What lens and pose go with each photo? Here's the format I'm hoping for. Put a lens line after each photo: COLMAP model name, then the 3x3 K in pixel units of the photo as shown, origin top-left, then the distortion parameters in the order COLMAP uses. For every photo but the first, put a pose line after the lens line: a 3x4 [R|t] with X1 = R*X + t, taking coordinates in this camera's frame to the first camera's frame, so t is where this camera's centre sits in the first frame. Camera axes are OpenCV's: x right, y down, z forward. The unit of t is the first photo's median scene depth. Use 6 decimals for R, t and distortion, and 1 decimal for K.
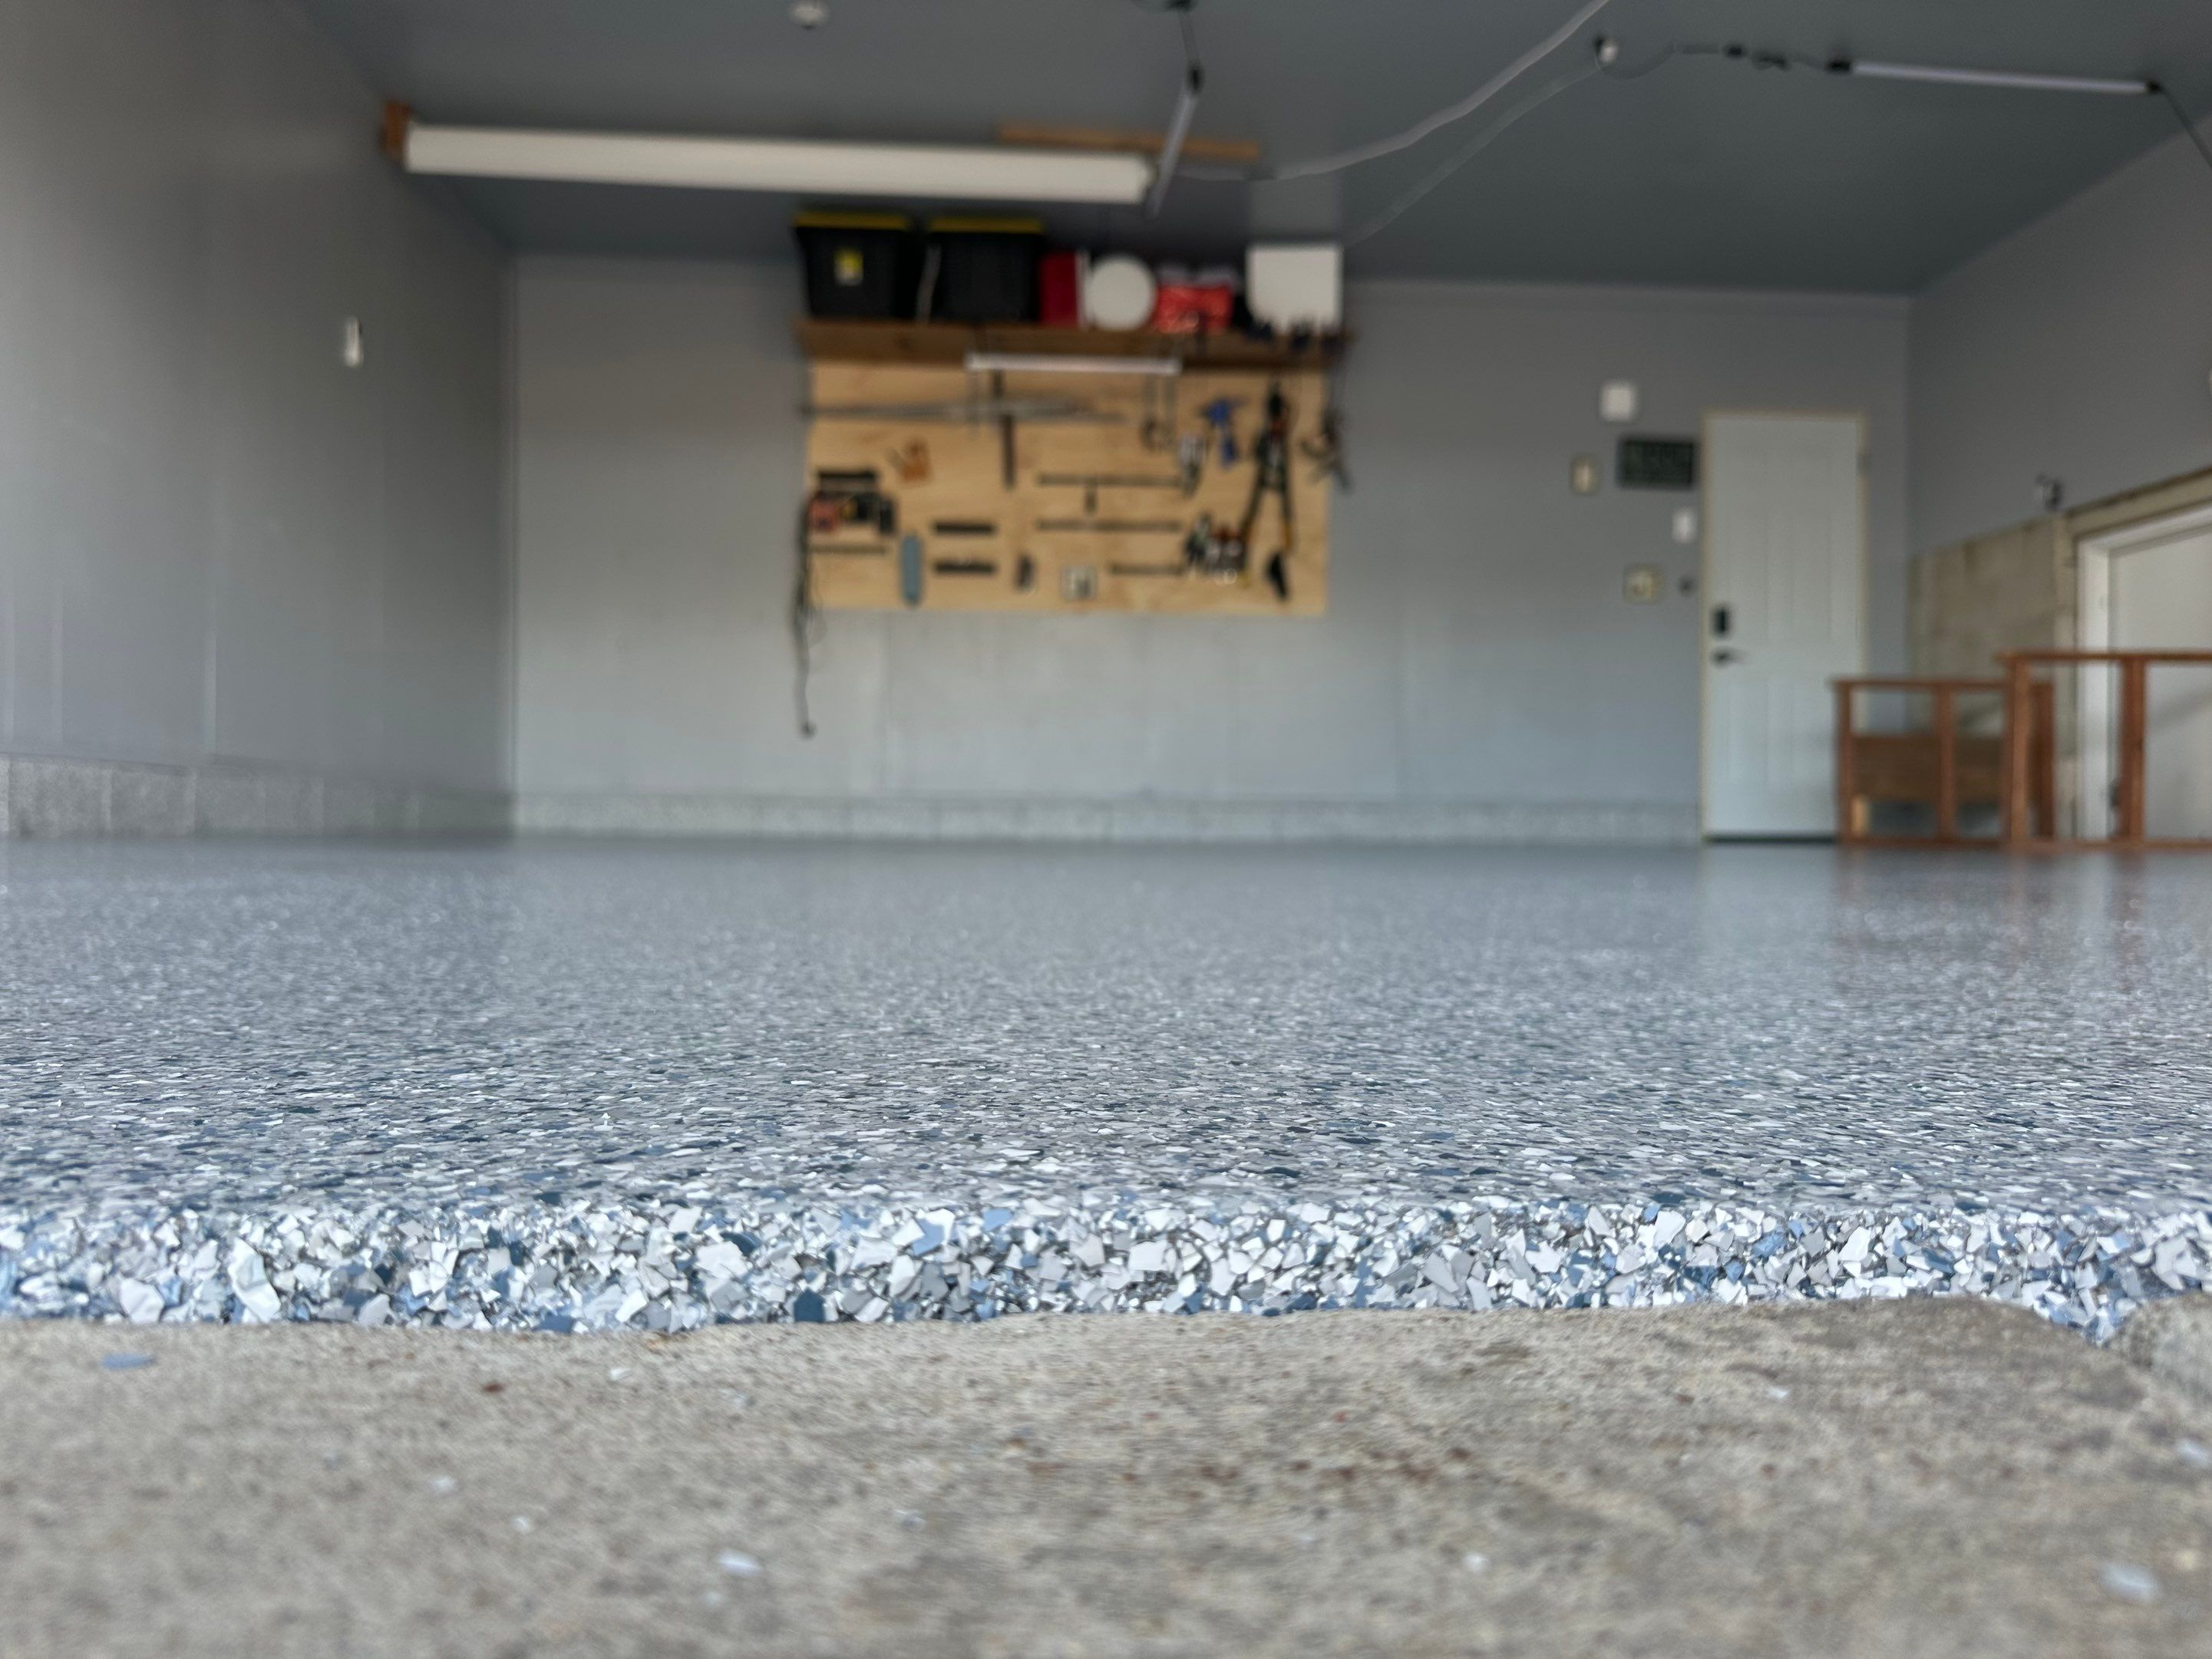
lens RADIAL K [[1609.3, 0, 1114.8], [0, 1609.3, 830.6], [0, 0, 1]] dist [0.022742, -0.037924]
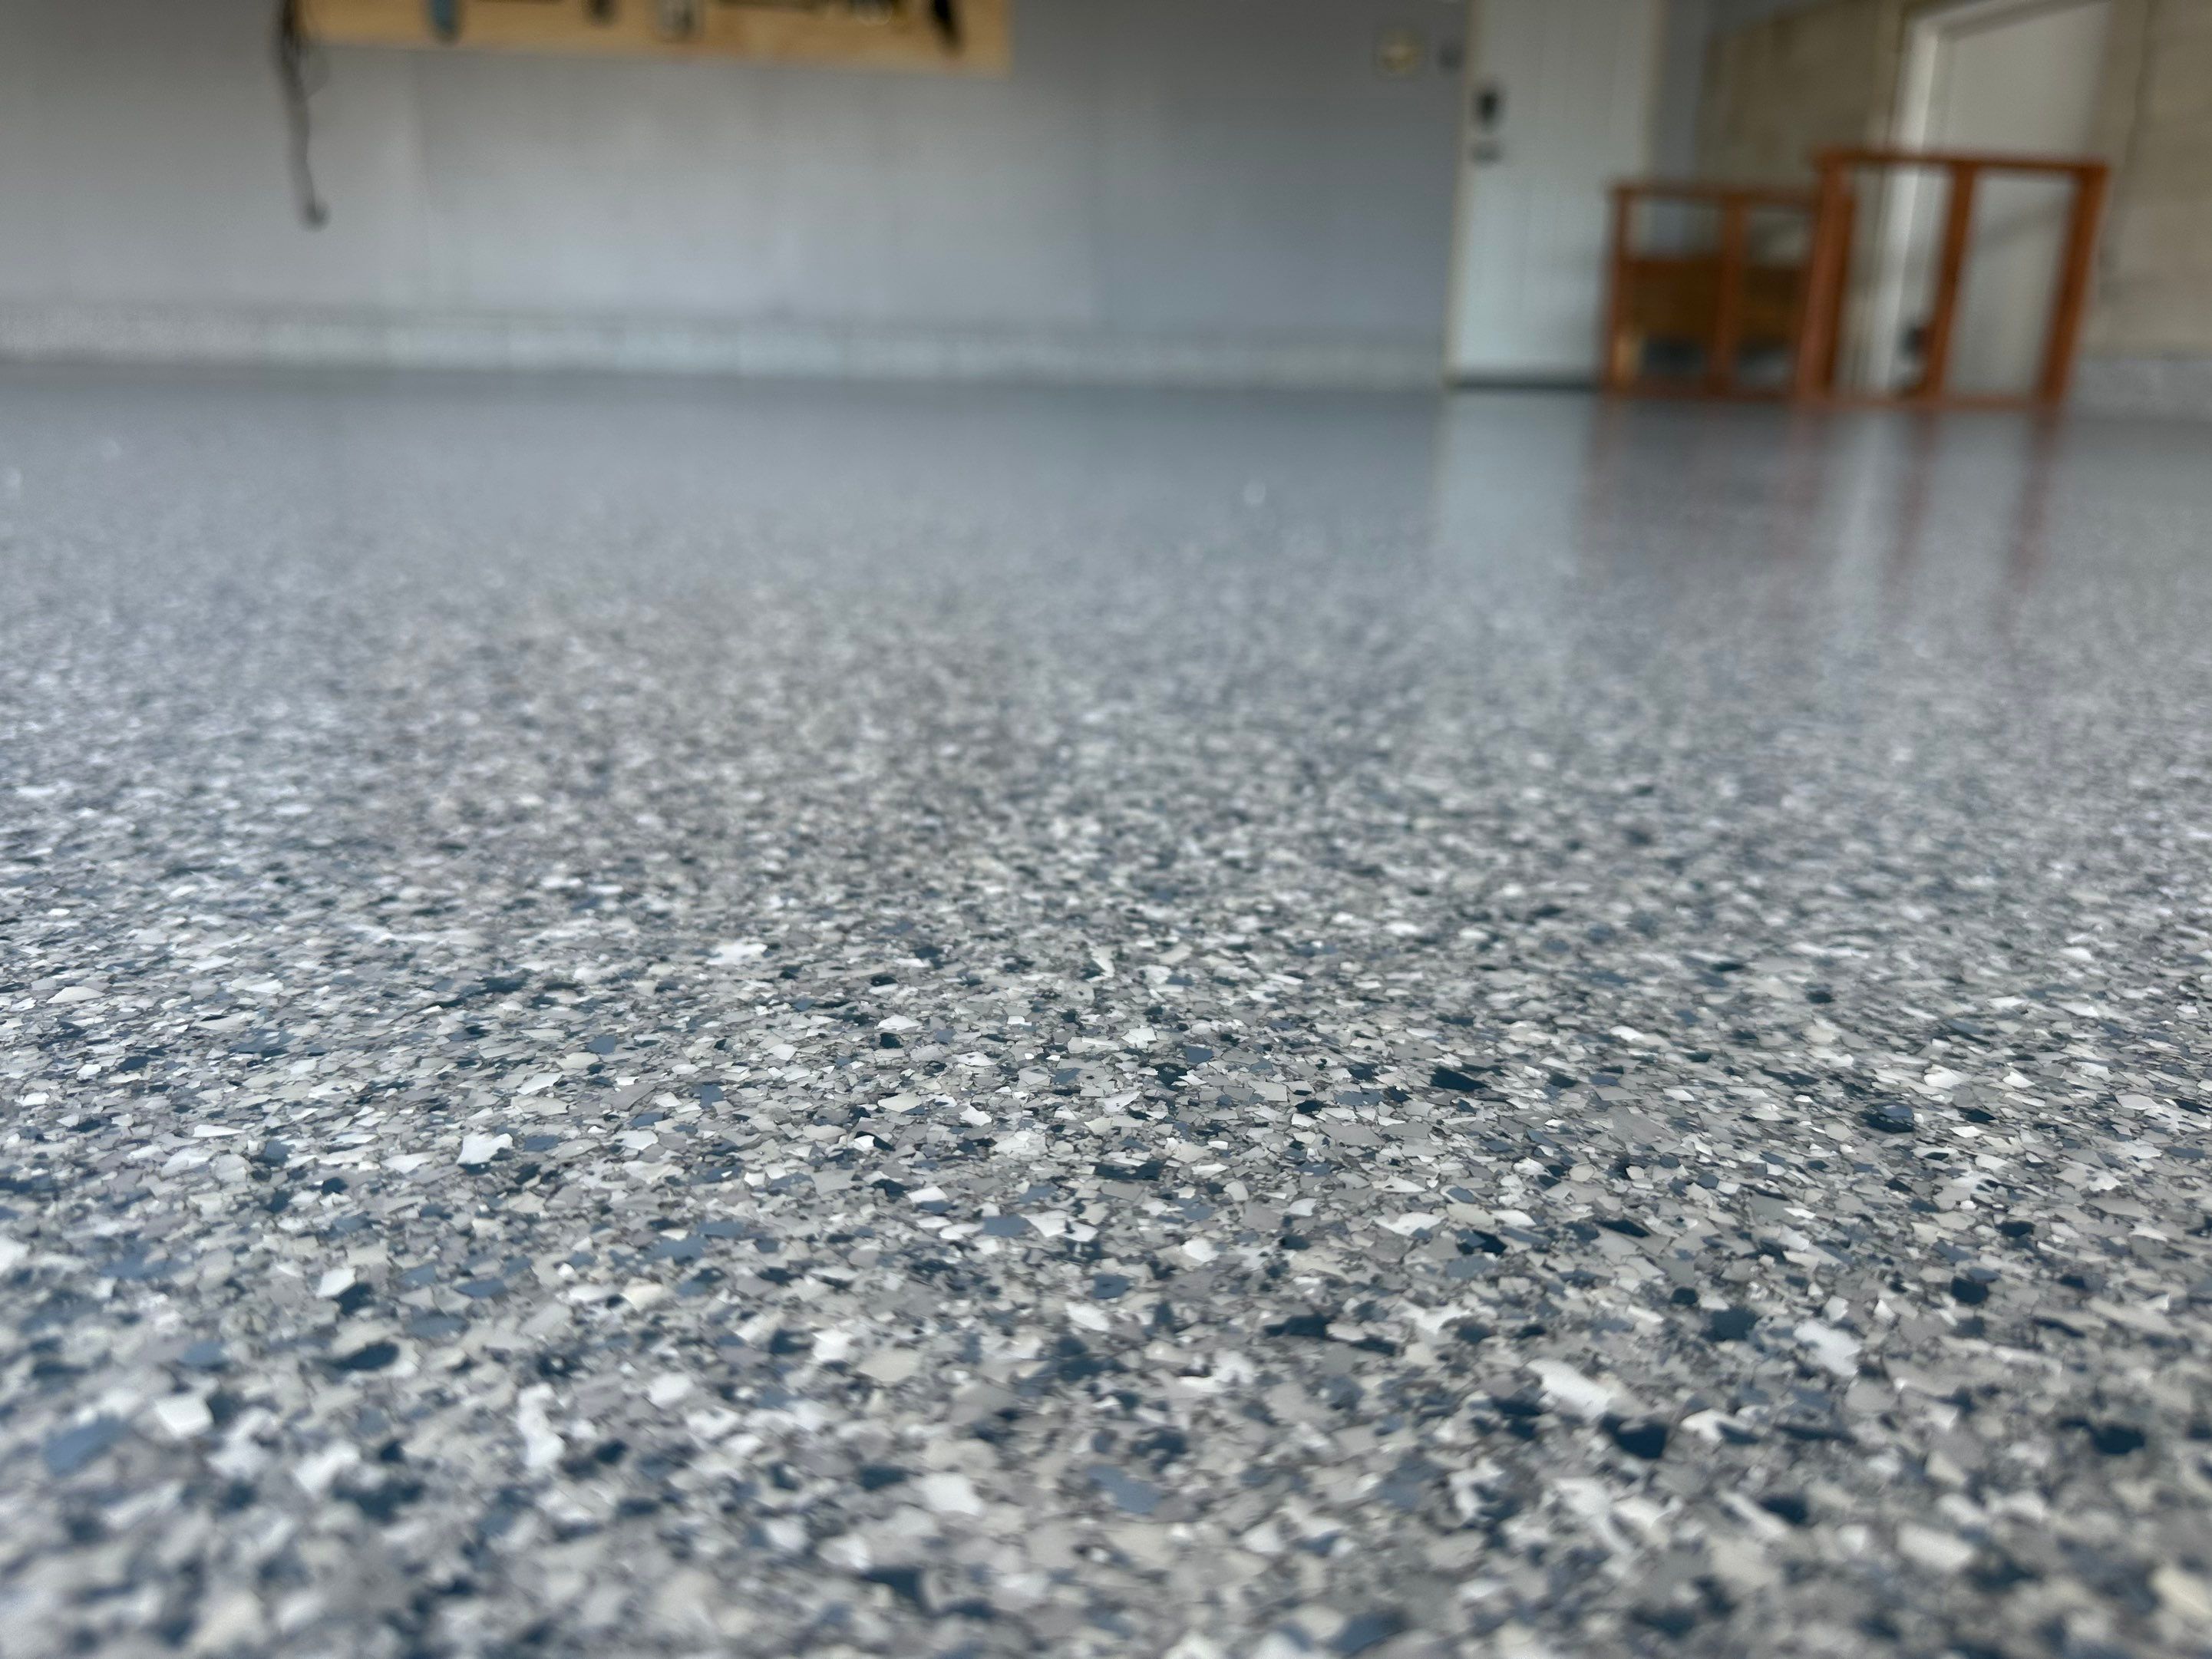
lens RADIAL K [[1636.1, 0, 1093.3], [0, 1636.1, 832.4], [0, 0, 1]] dist [-0.016763, -0.004854]
pose [[0.989760, -0.023457, 0.140798, 0.065557], [-0.017025, 0.959962, 0.279613, -0.004004], [-0.141719, -0.279147, 0.949733, 0.173774]]
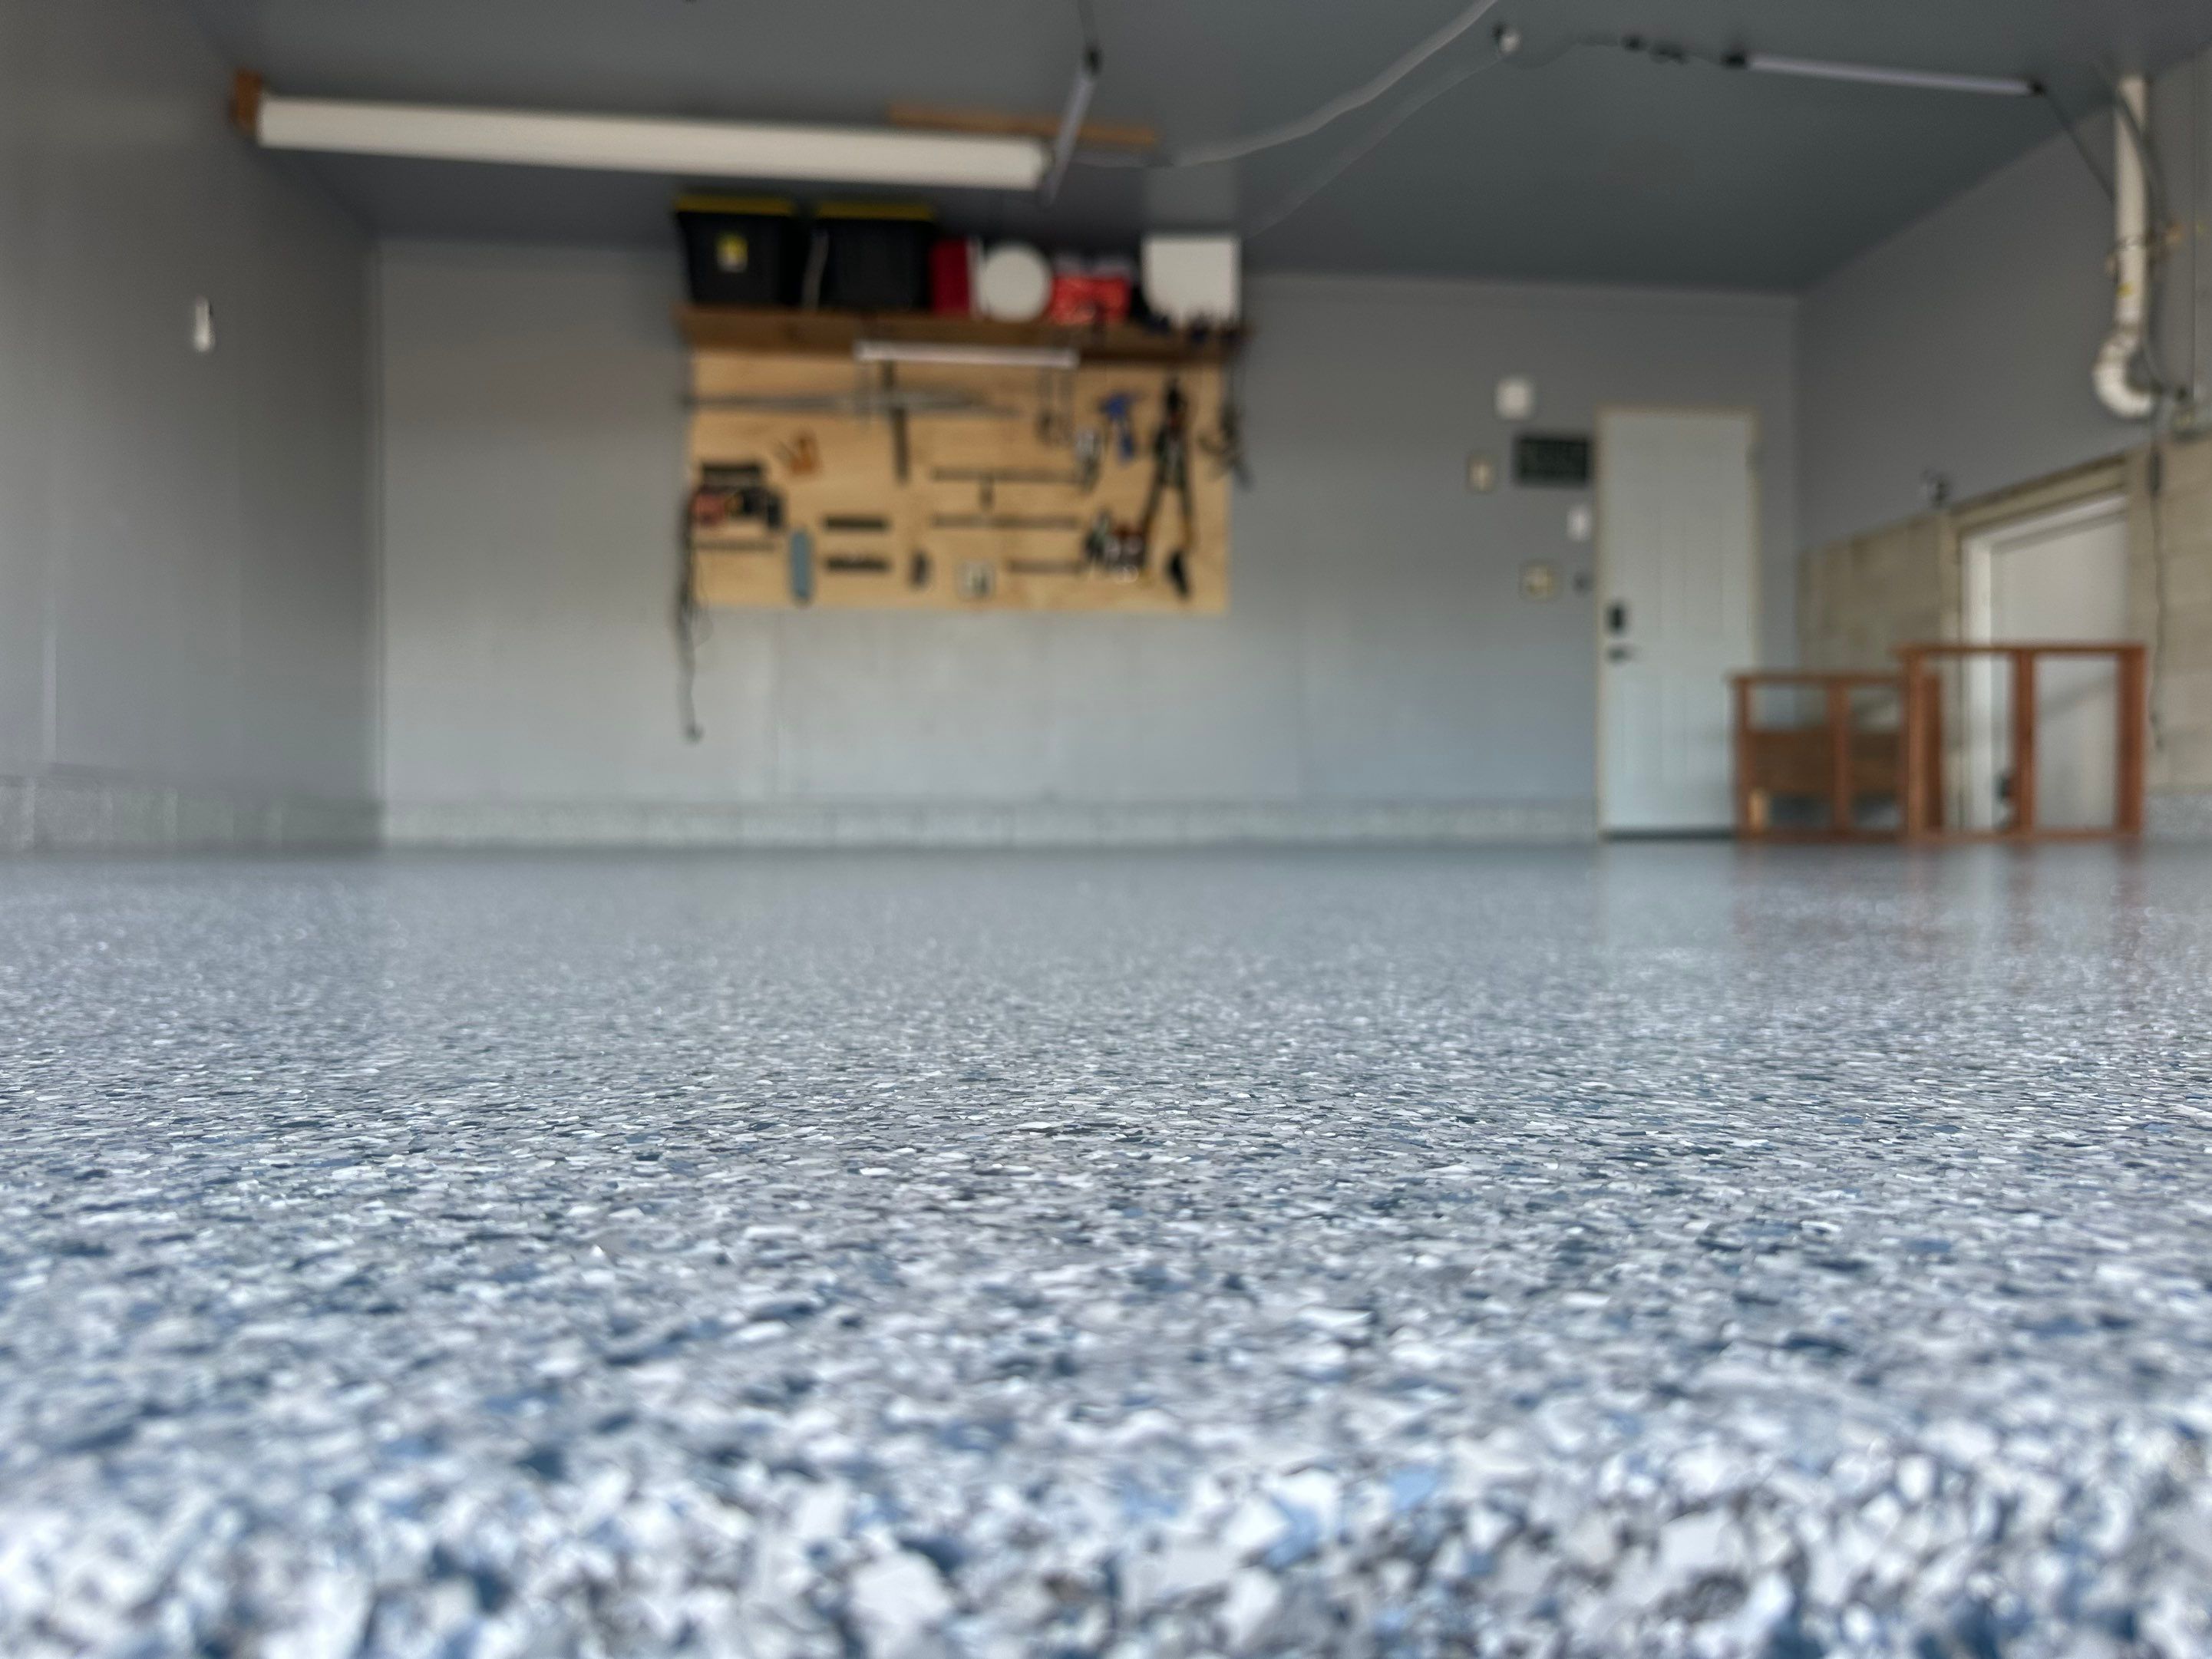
lens RADIAL K [[1609.3, 0, 1111.9], [0, 1609.3, 841.2], [0, 0, 1]] dist [0.022742, -0.037924]
pose [[0.997566, -0.012618, 0.068571, -0.010343], [0.012370, 0.999915, 0.004038, 0.001371], [-0.068616, -0.003180, 0.997638, 0.024194]]
